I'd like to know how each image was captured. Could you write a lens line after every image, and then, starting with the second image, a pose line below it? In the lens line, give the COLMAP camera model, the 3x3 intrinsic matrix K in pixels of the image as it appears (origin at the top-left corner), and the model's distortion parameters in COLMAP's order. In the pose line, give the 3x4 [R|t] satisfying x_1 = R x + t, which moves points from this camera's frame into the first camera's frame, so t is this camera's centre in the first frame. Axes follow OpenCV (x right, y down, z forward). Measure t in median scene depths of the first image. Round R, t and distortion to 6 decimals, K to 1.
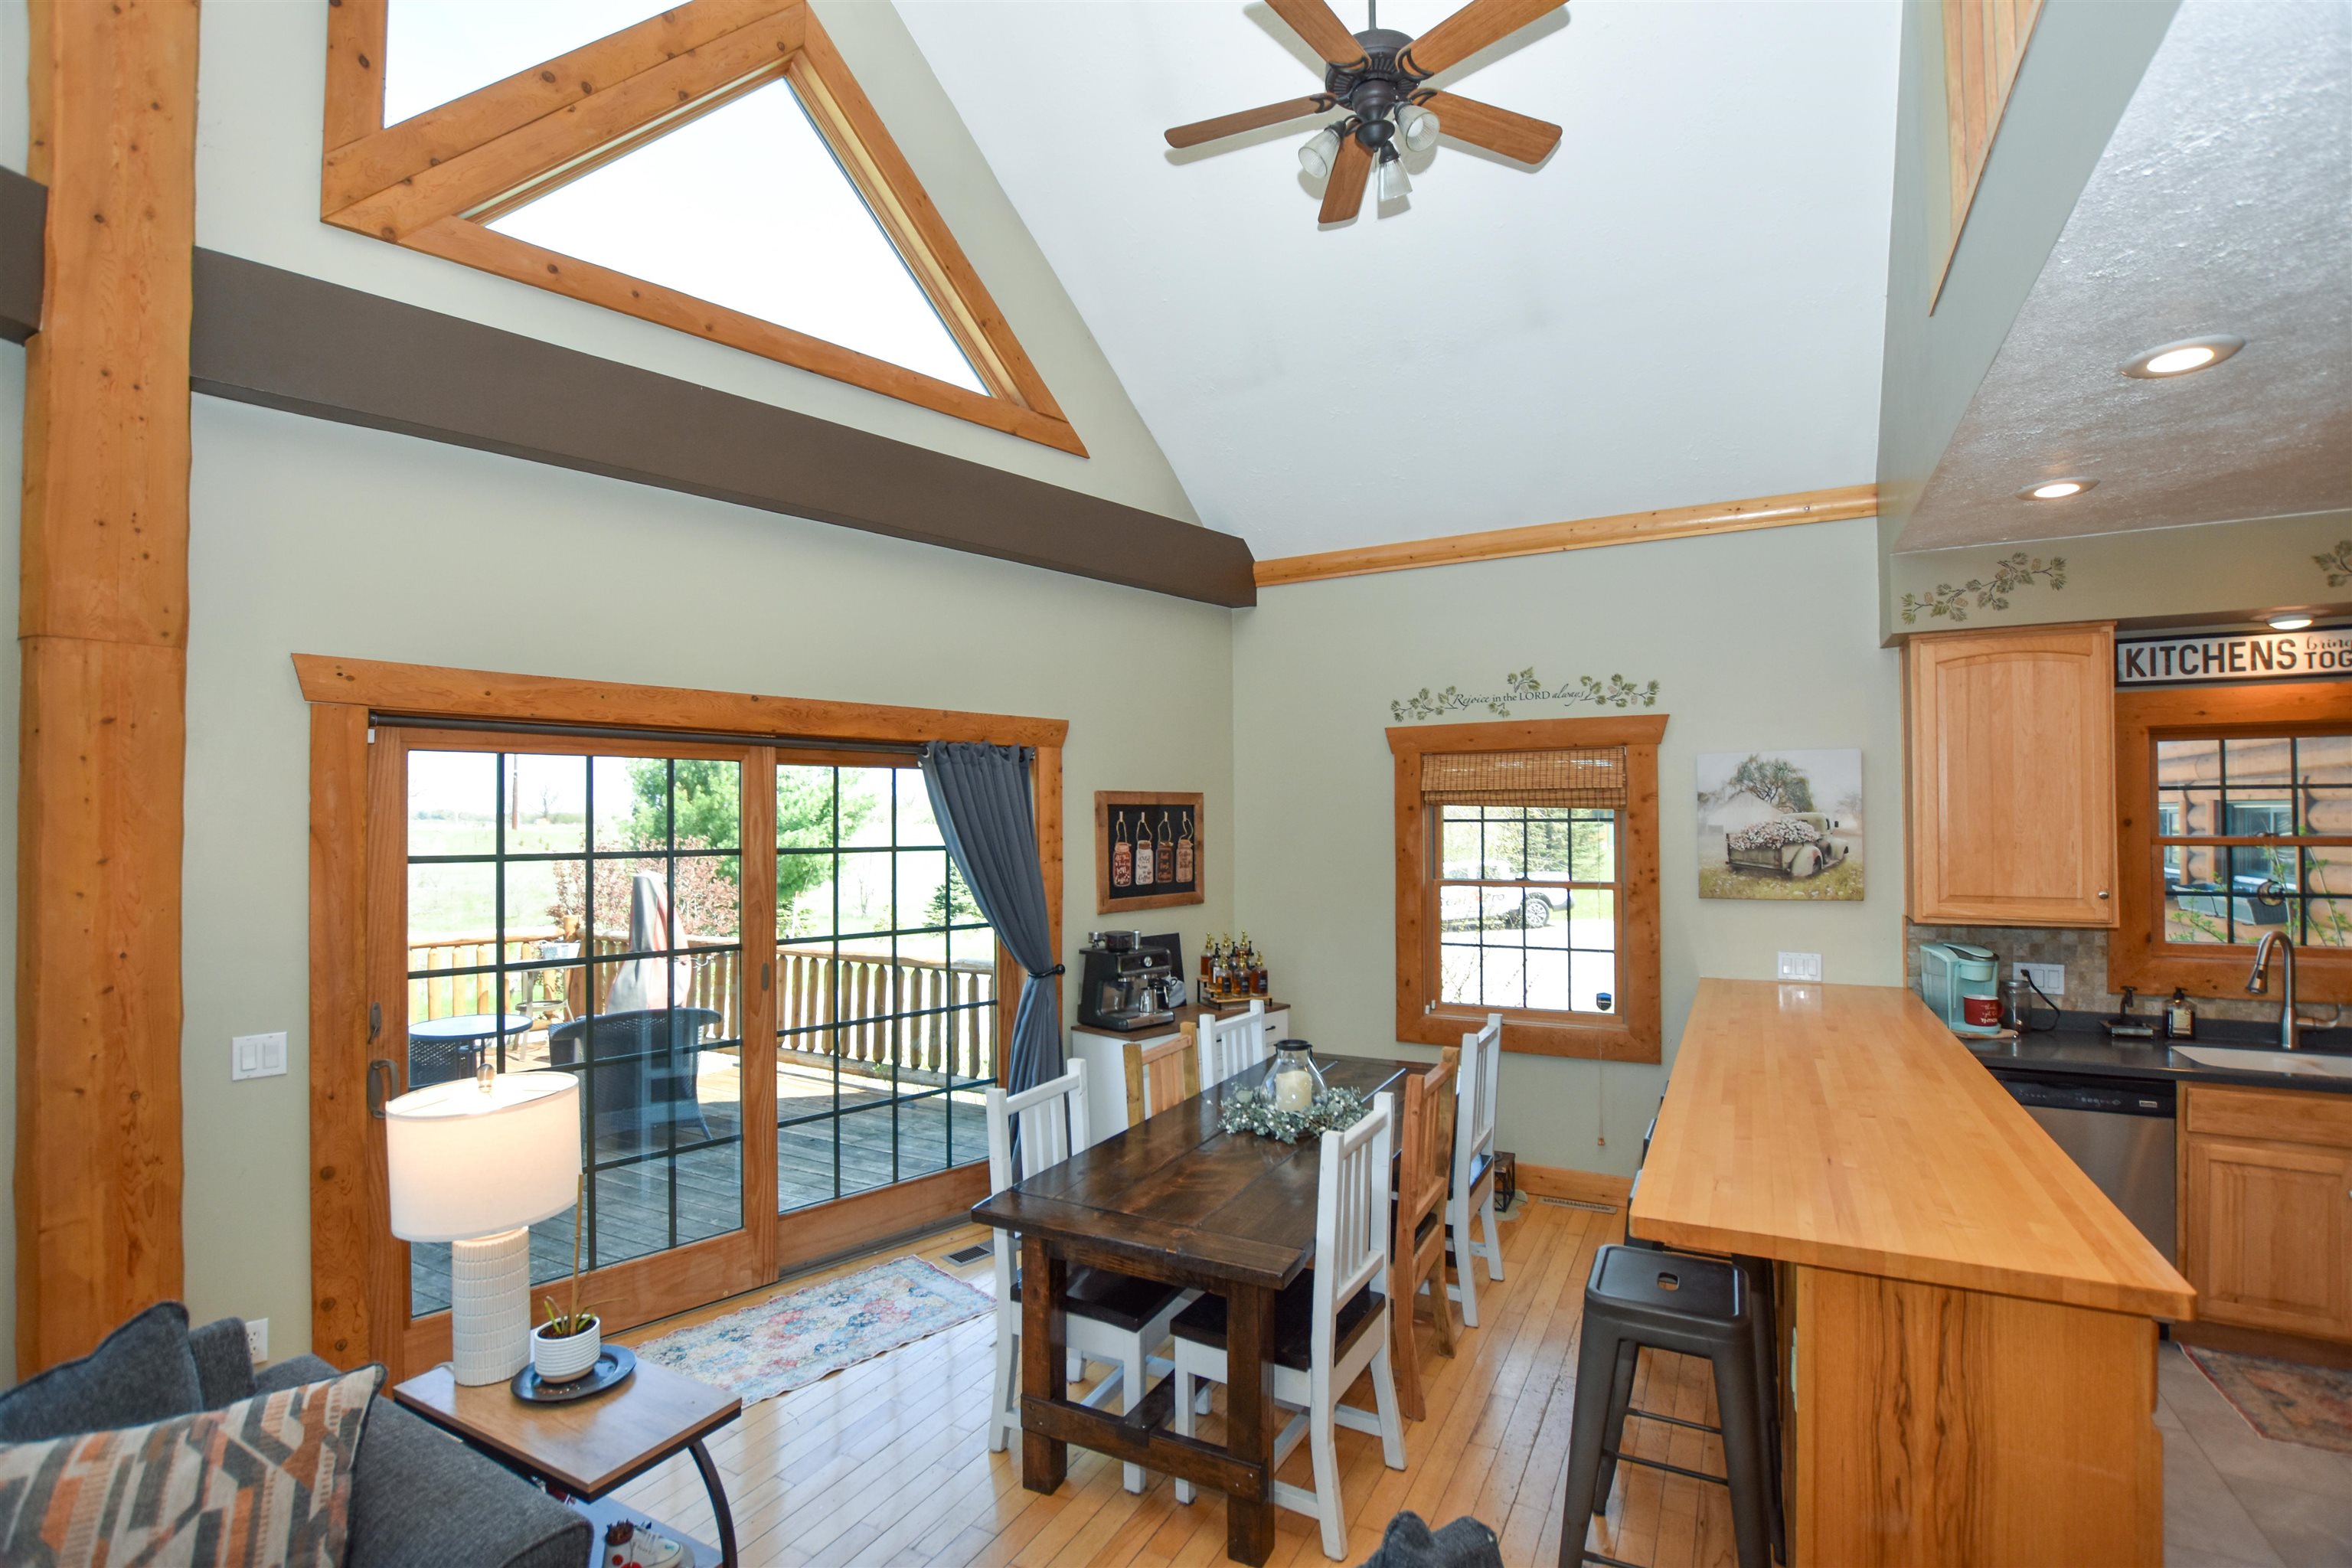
lens RADIAL K [[1061.0, 0, 1195.5], [0, 1061.0, 809.2], [0, 0, 1]] dist [-0.026052, 0.000777]
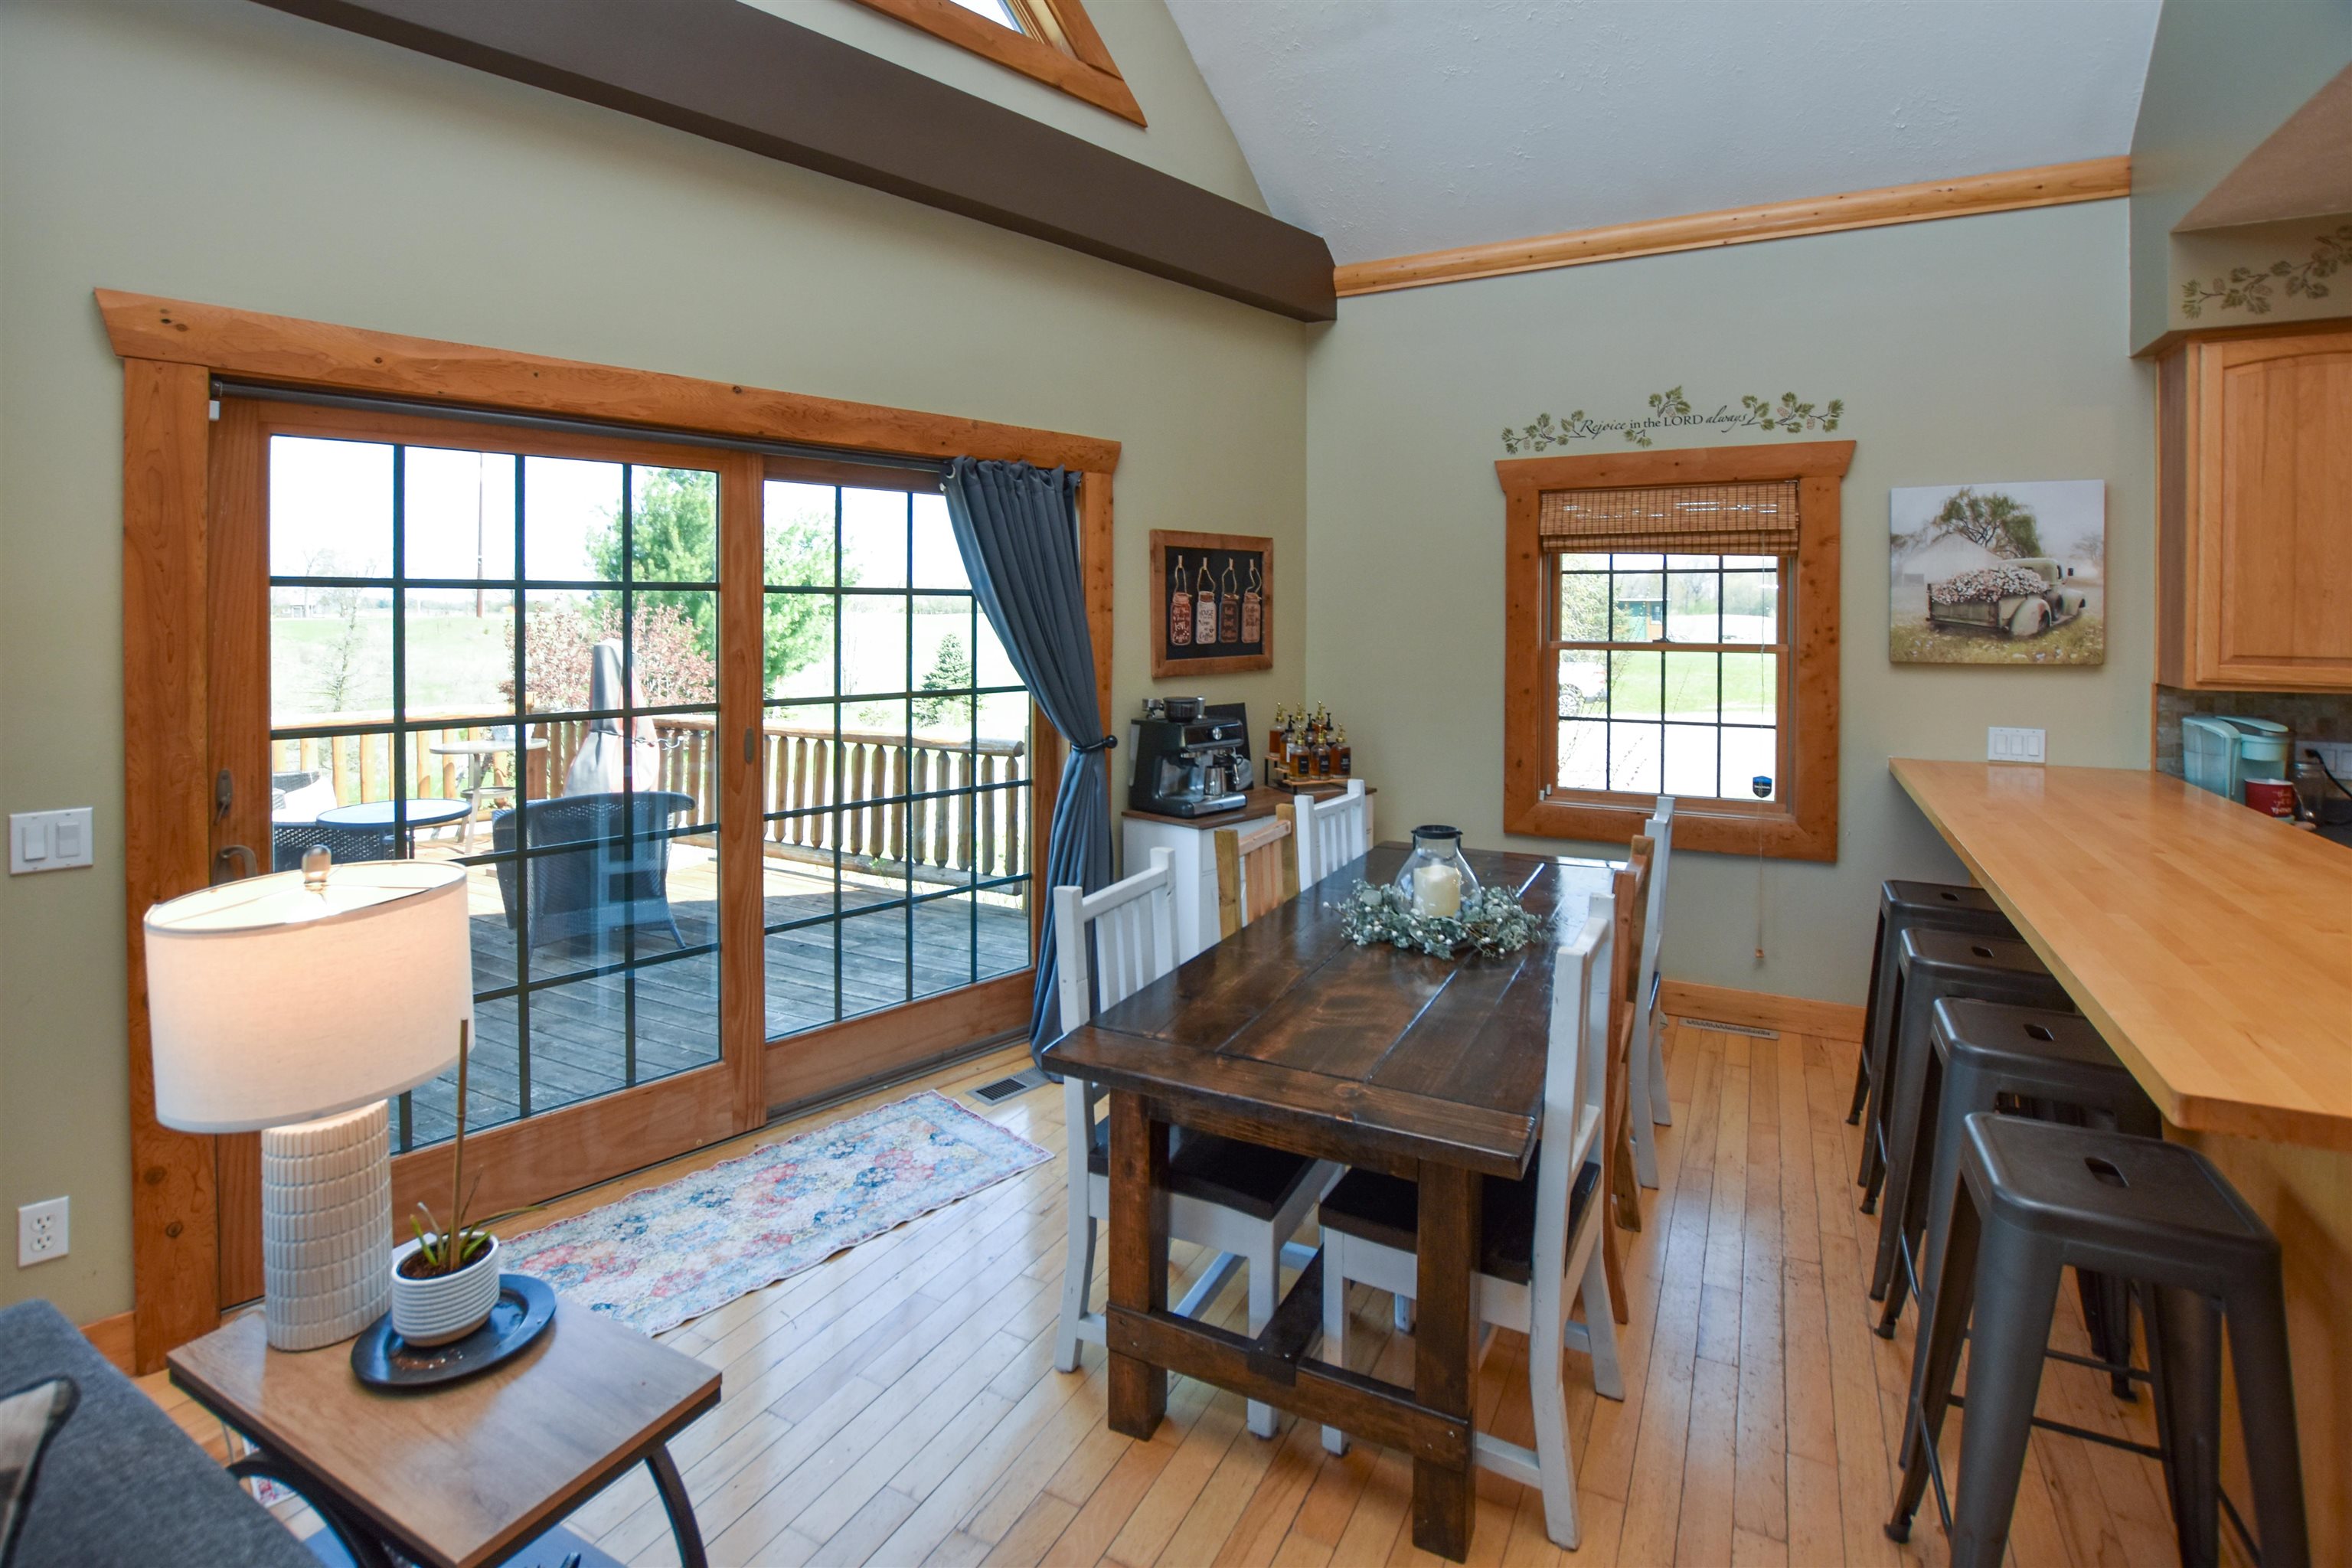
lens RADIAL K [[1087.6, 0, 1209.0], [0, 1087.6, 627.7], [0, 0, 1]] dist [0.000194, -0.013163]
pose [[0.999712, 0.010657, 0.021488, -0.080508], [-0.011177, 0.999644, 0.024230, 0.045754], [-0.021222, -0.024464, 0.999475, 0.174690]]
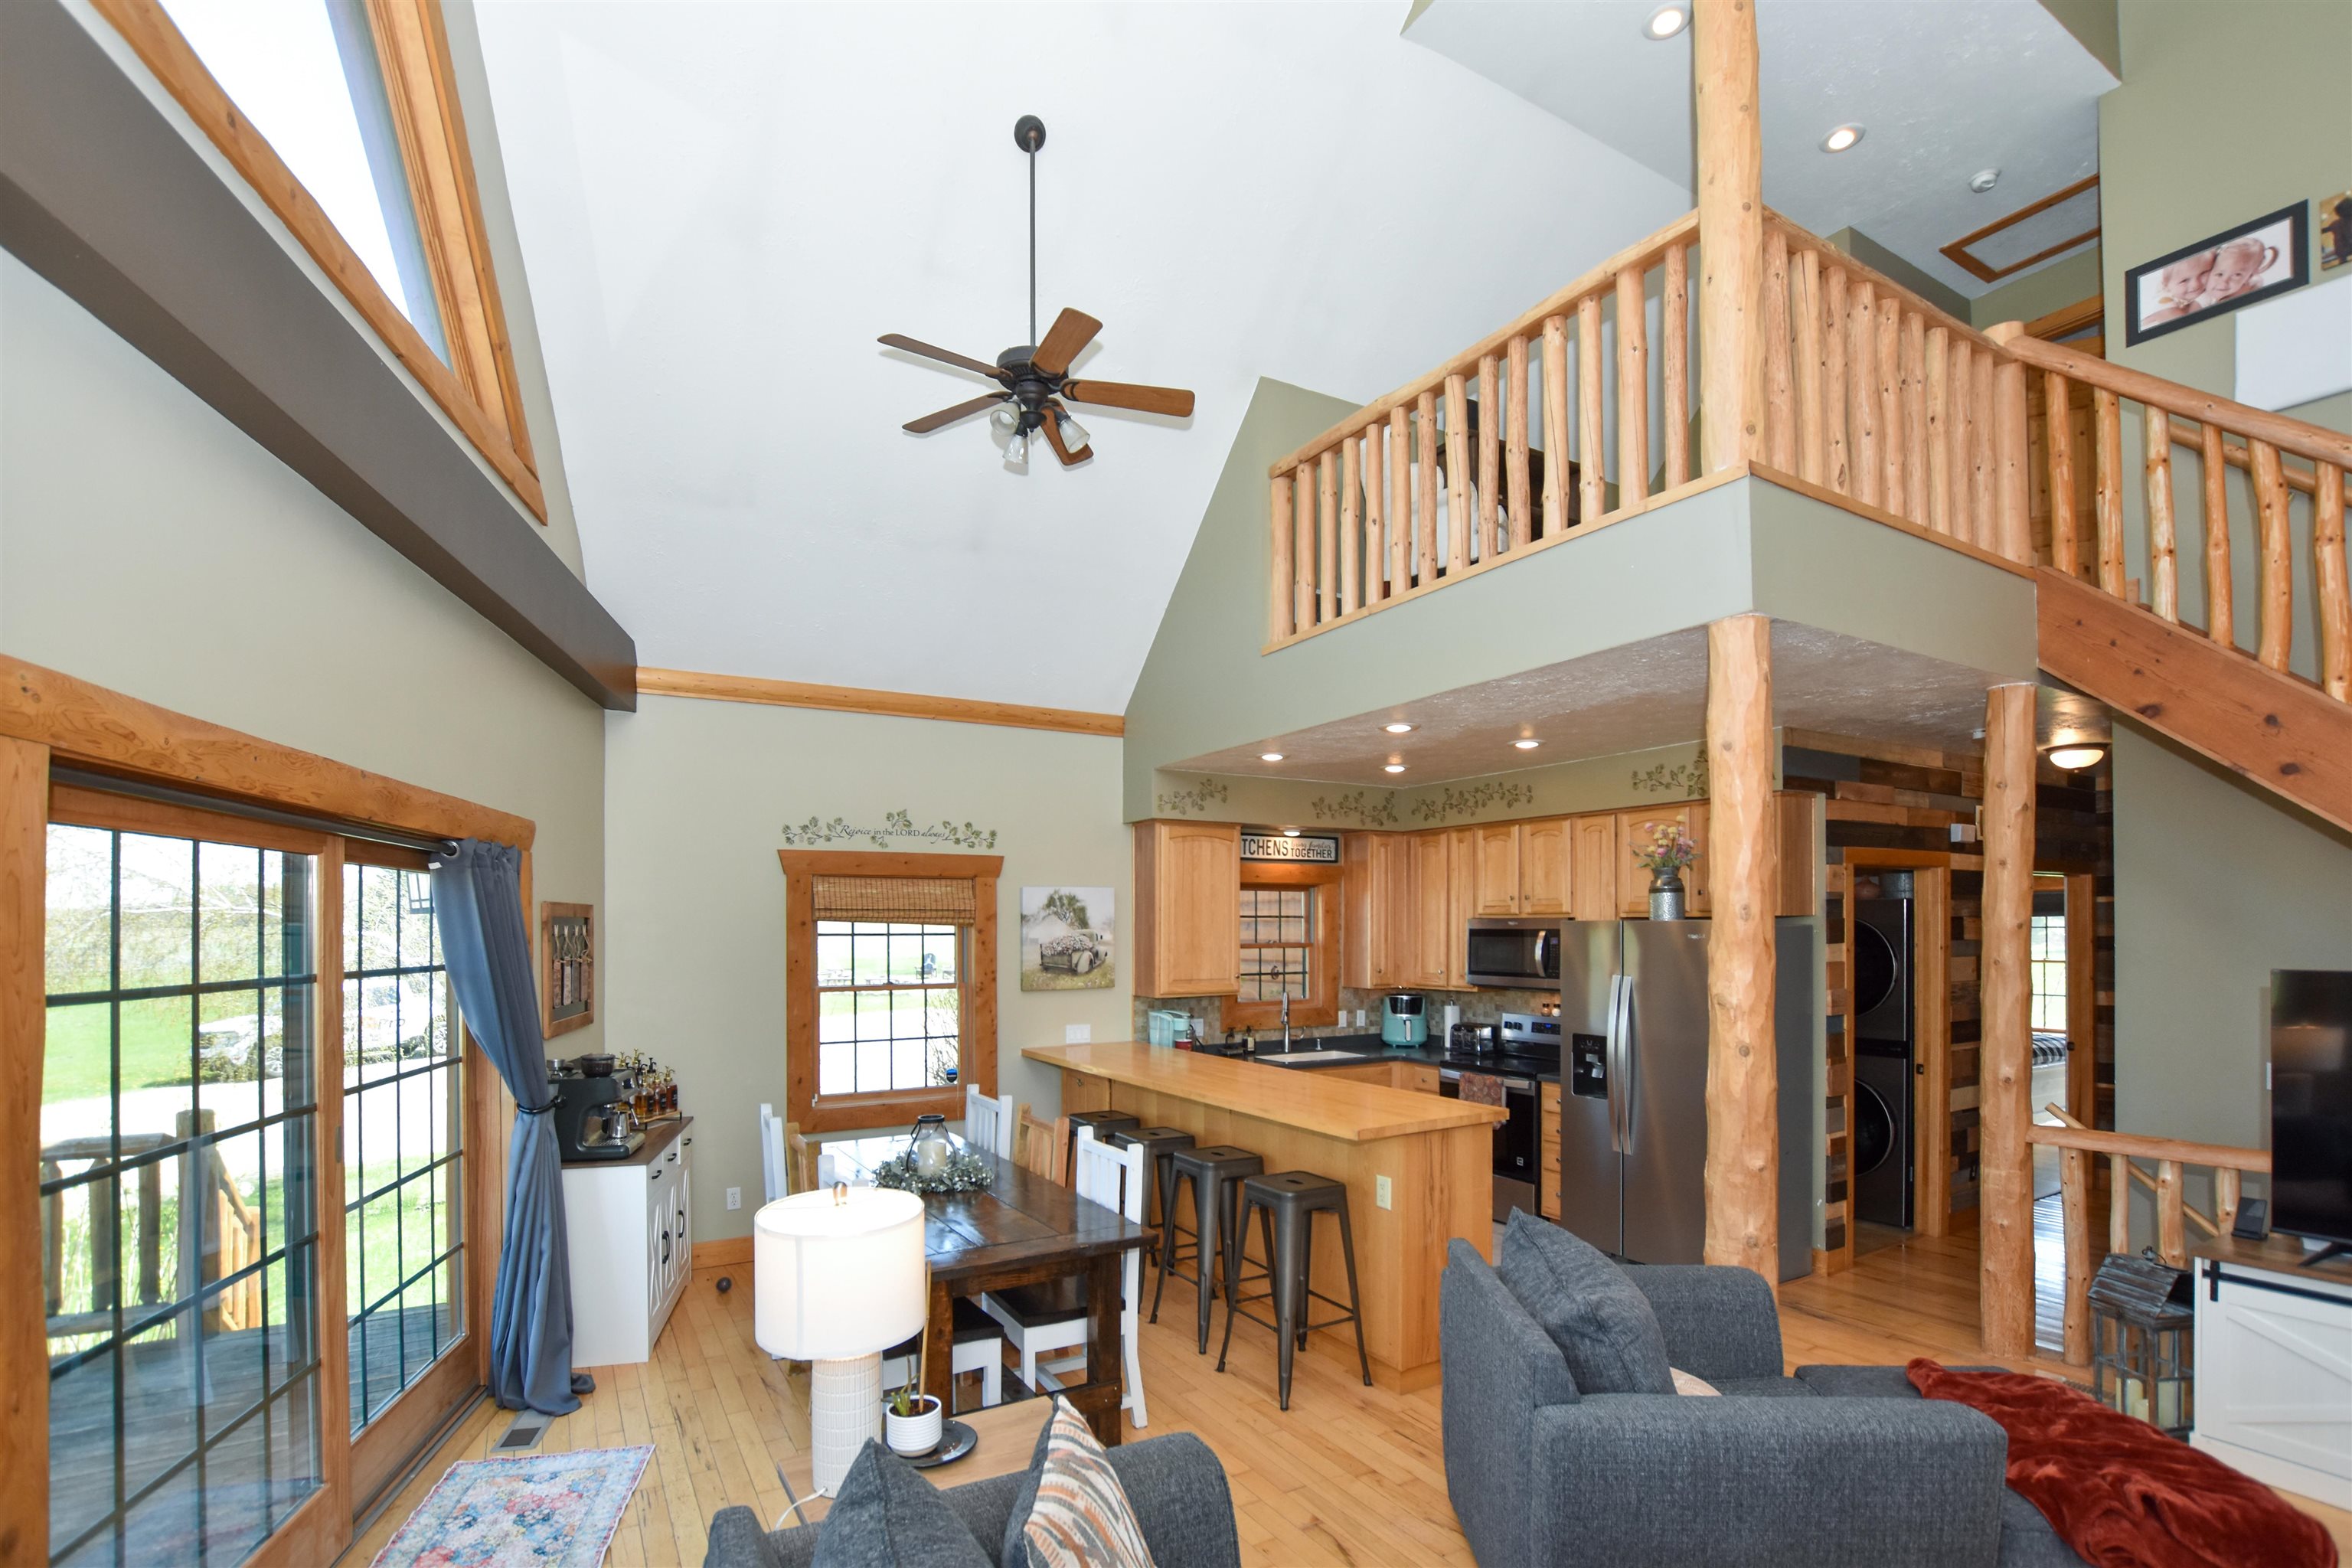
lens RADIAL K [[1085.8, 0, 1174.8], [0, 1085.8, 918.7], [0, 0, 1]] dist [-0.049986, 0.000988]
pose [[0.525020, 0.011195, 0.851016, -0.677555], [-0.007484, 0.999936, -0.008537, 0.000692], [-0.851057, -0.001887, 0.525070, 0.093848]]
